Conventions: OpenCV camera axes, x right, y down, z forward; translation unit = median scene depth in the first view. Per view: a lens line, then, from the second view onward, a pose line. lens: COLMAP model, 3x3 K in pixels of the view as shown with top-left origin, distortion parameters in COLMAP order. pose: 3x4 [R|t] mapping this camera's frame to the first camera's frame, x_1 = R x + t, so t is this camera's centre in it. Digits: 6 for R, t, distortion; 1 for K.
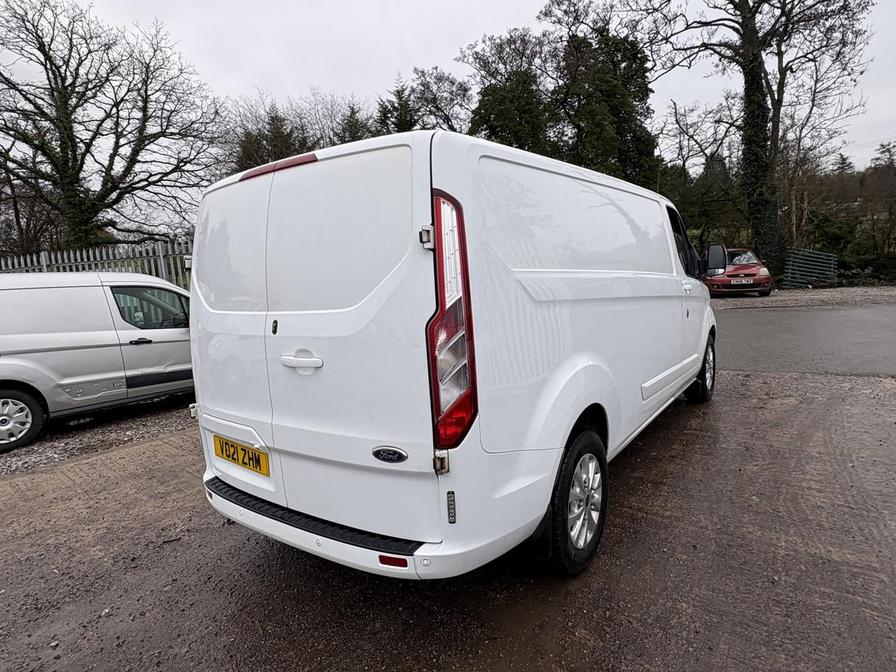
lens RADIAL K [[517.8, 0, 451.7], [0, 517.8, 331.9], [0, 0, 1]] dist [0.002324, -0.000555]
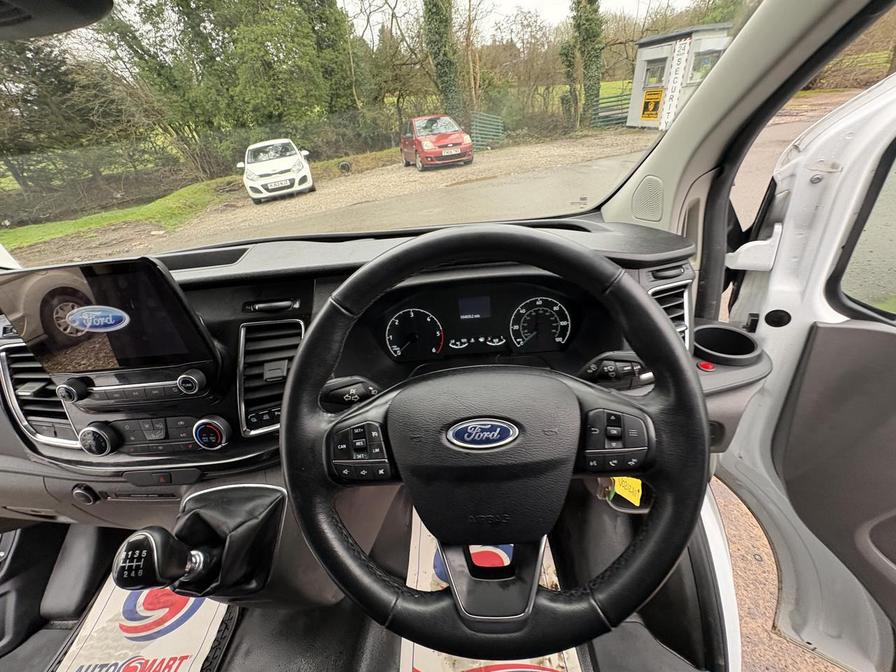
lens RADIAL K [[355.9, 0, 446.5], [0, 355.9, 336.0], [0, 0, 1]] dist [-0.000884, 0.000317]
pose [[0.833839, -0.324174, 0.446793, 0.083361], [0.129833, 0.901864, 0.412050, -0.043843], [-0.536522, -0.285574, 0.794098, 0.244831]]
